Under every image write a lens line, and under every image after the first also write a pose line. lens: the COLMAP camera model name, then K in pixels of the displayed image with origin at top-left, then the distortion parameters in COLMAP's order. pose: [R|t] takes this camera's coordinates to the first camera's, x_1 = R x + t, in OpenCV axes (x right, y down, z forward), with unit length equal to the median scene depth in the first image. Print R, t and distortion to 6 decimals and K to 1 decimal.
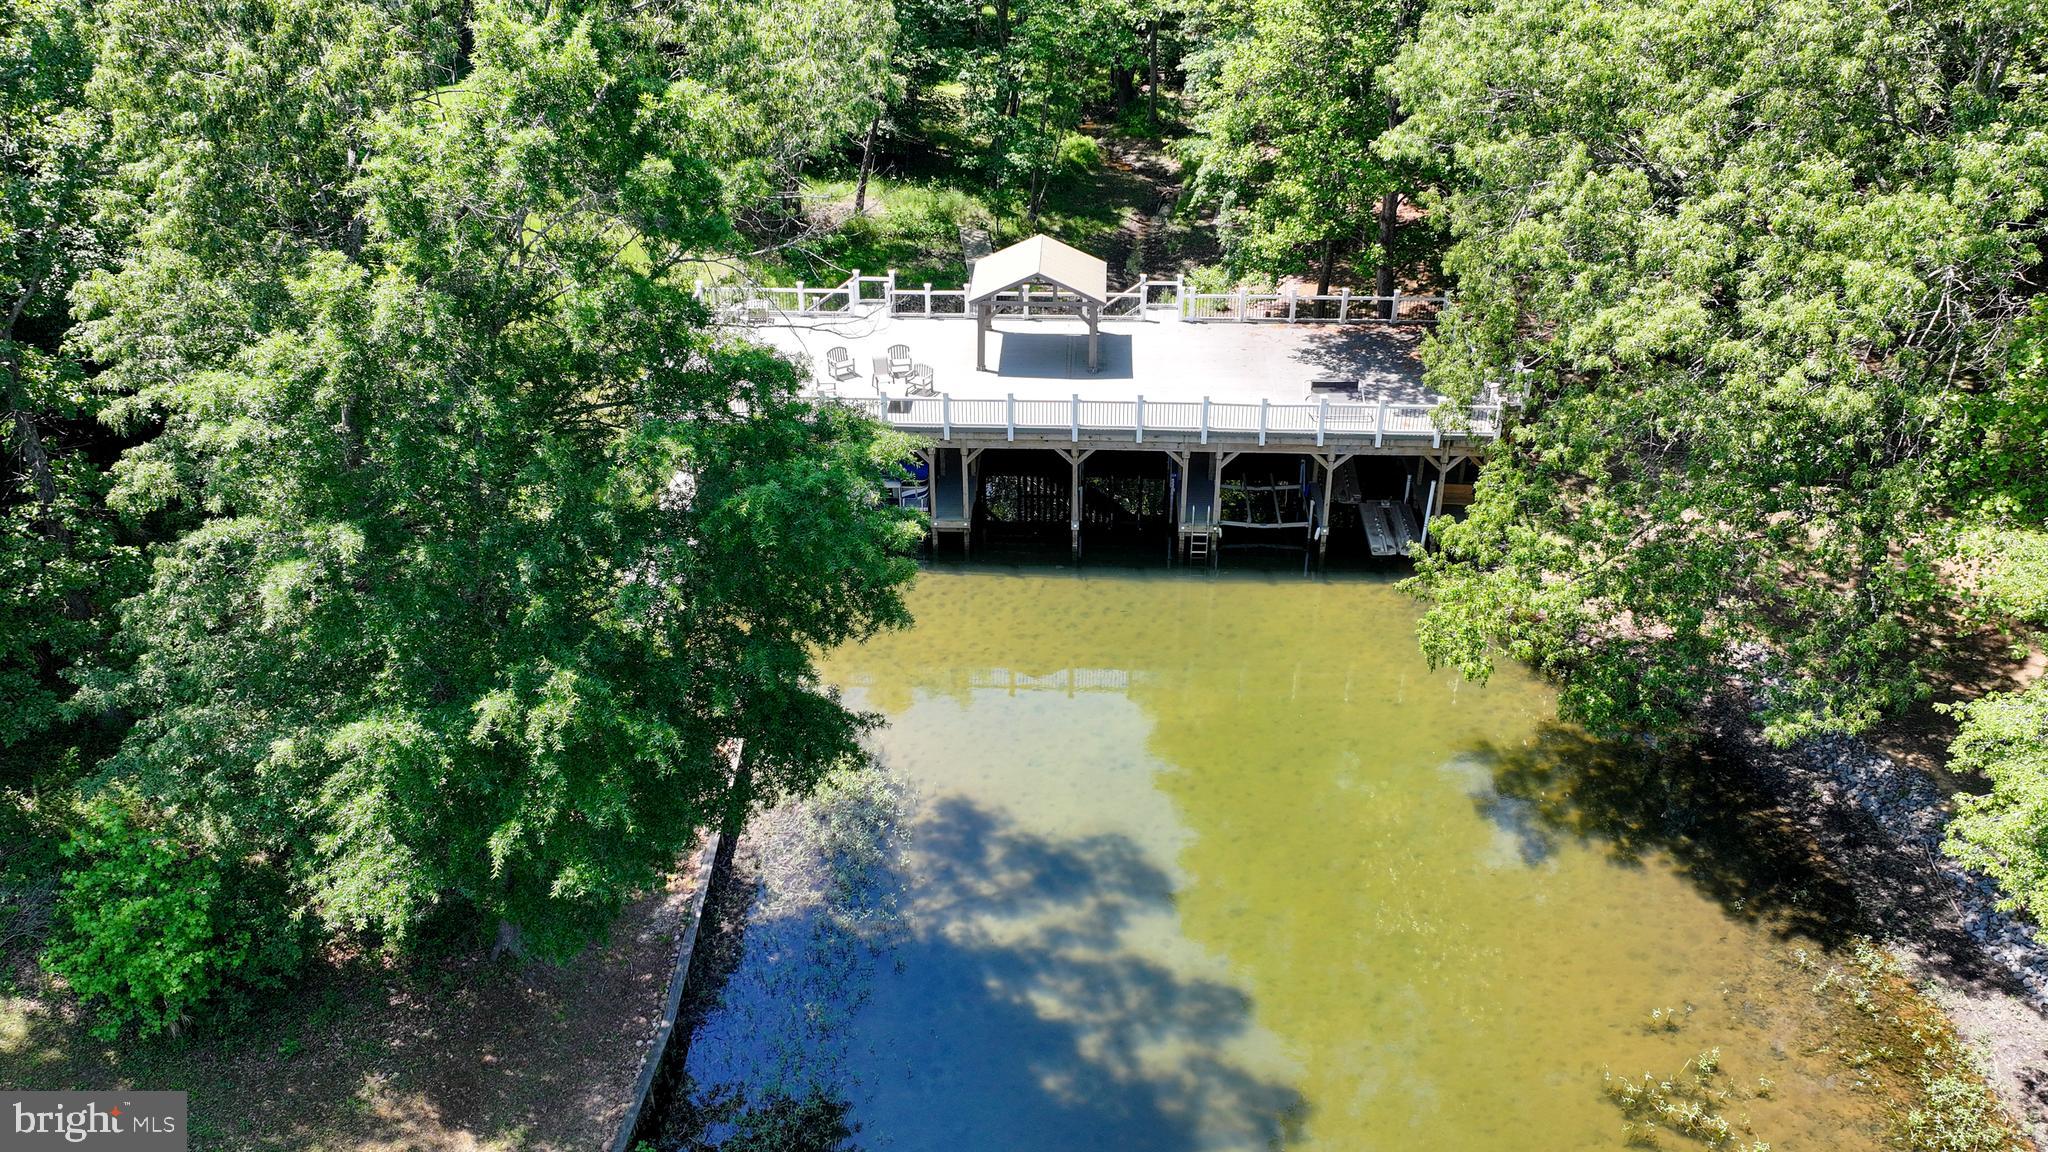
lens RADIAL K [[1676.0, 0, 1030.0], [0, 1676.0, 576.8], [0, 0, 1]] dist [0.013072, -0.014578]
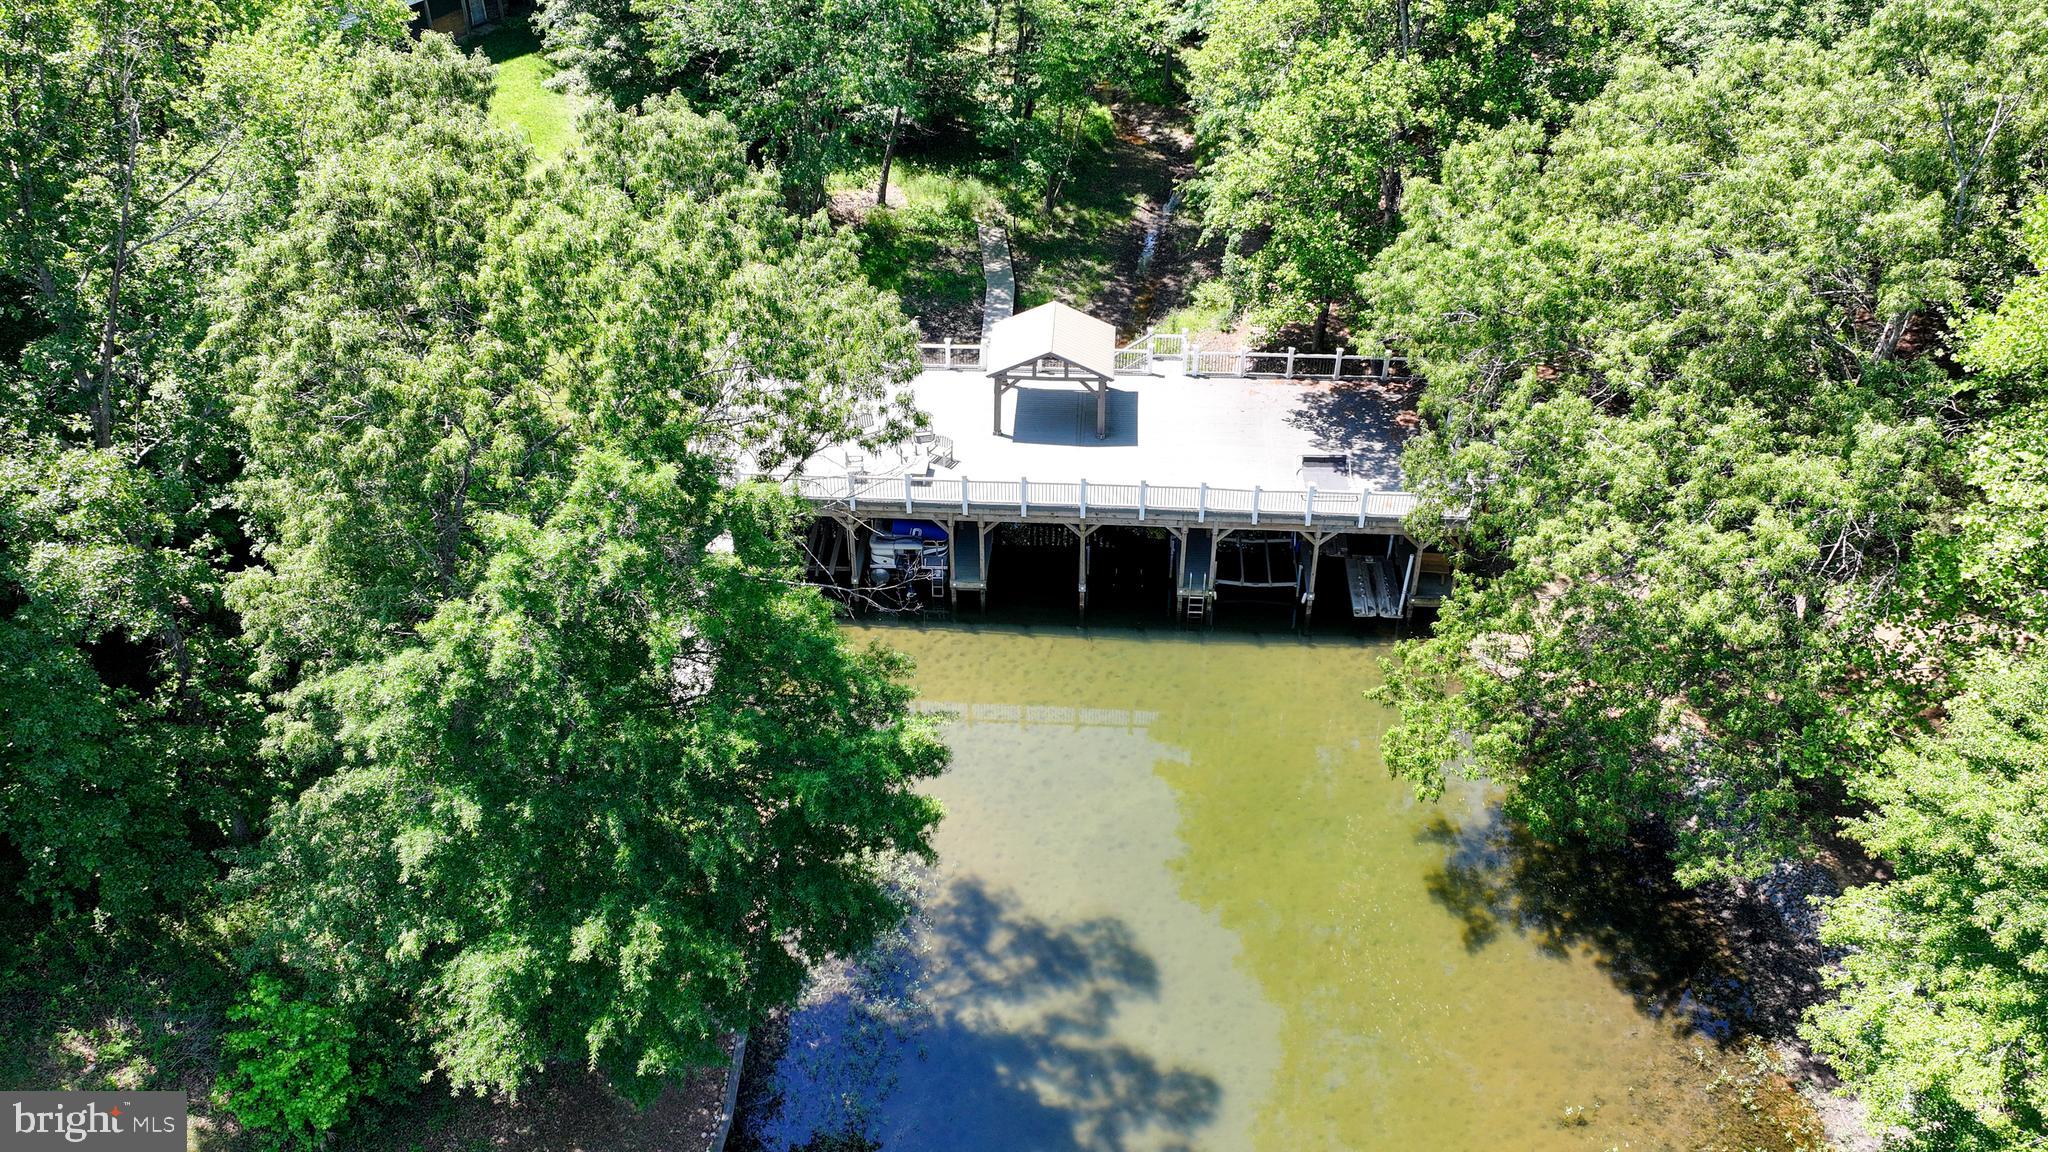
lens RADIAL K [[1676.0, 0, 1027.9], [0, 1676.0, 571.2], [0, 0, 1]] dist [0.013072, -0.014578]
pose [[0.999888, 0.011050, -0.010084, 0.003719], [-0.009894, 0.994076, 0.108233, -0.212434], [0.011221, -0.108122, 0.994074, -0.114021]]
